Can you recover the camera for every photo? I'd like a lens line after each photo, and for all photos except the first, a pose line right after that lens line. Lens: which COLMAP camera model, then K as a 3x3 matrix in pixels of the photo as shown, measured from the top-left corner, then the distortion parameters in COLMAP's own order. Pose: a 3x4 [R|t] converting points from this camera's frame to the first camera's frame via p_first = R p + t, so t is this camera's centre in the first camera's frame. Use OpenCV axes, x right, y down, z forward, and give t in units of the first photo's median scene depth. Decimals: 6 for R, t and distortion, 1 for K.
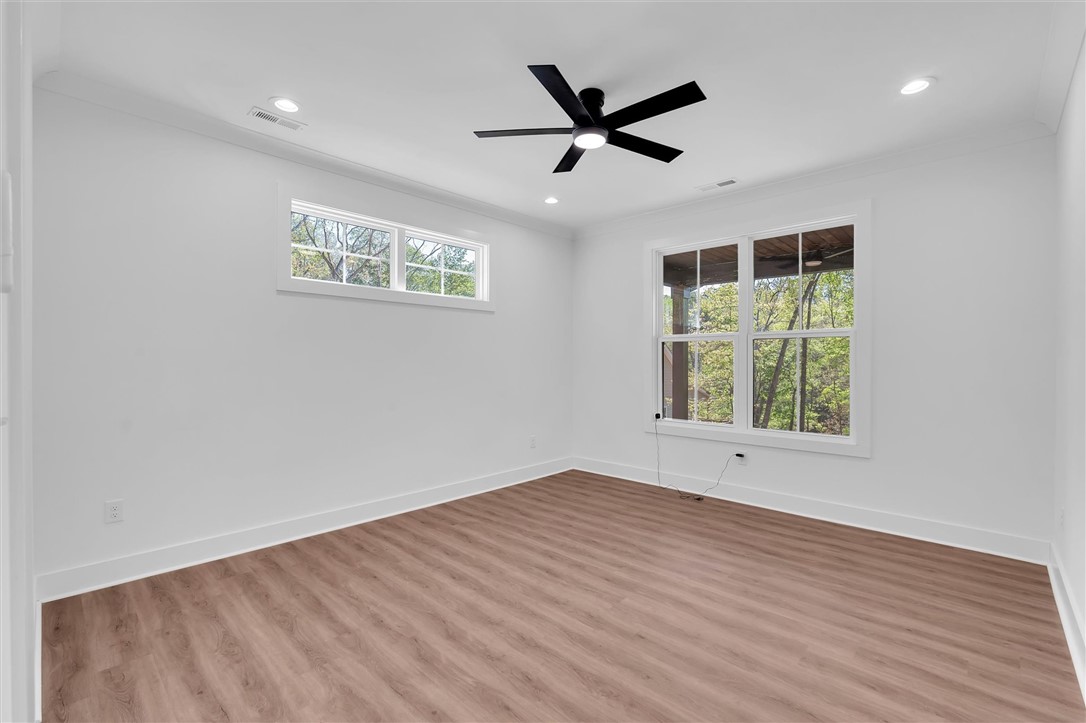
lens RADIAL K [[476.8, 0, 541.9], [0, 476.8, 361.7], [0, 0, 1]] dist [0.004831, 0.000236]
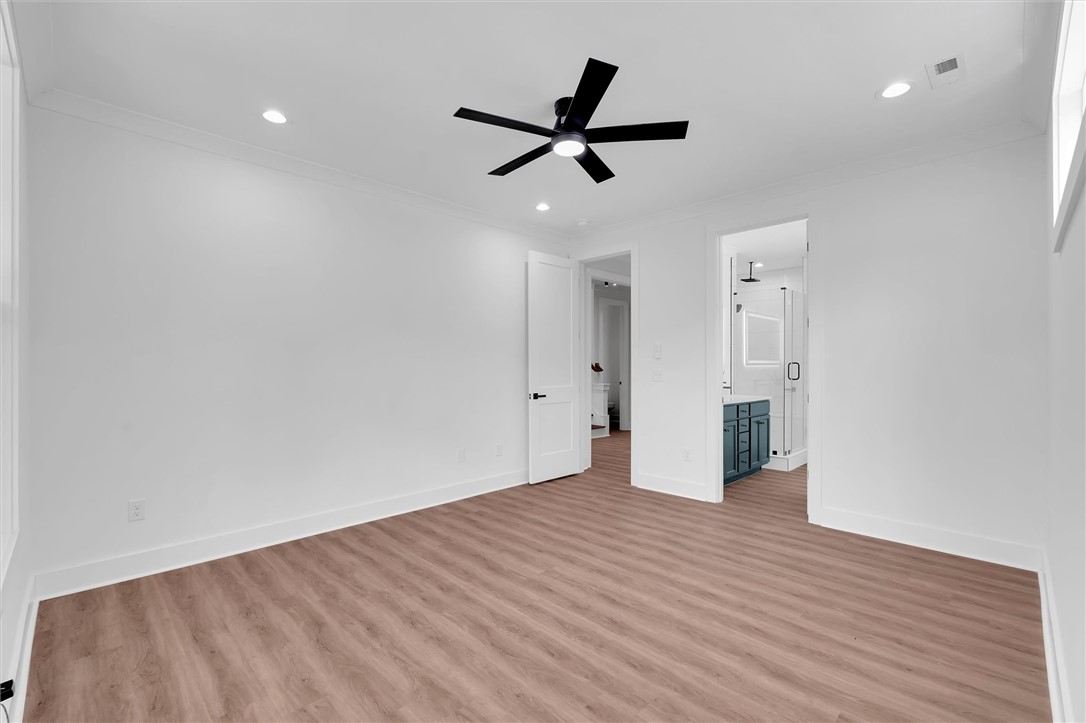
lens RADIAL K [[476.8, 0, 543.1], [0, 476.8, 364.9], [0, 0, 1]] dist [0.004831, 0.000236]
pose [[-0.999683, 0.000296, 0.025157, 0.129801], [0.000184, 0.999990, -0.004441, 0.000538], [-0.025158, -0.004435, -0.999674, 2.025985]]
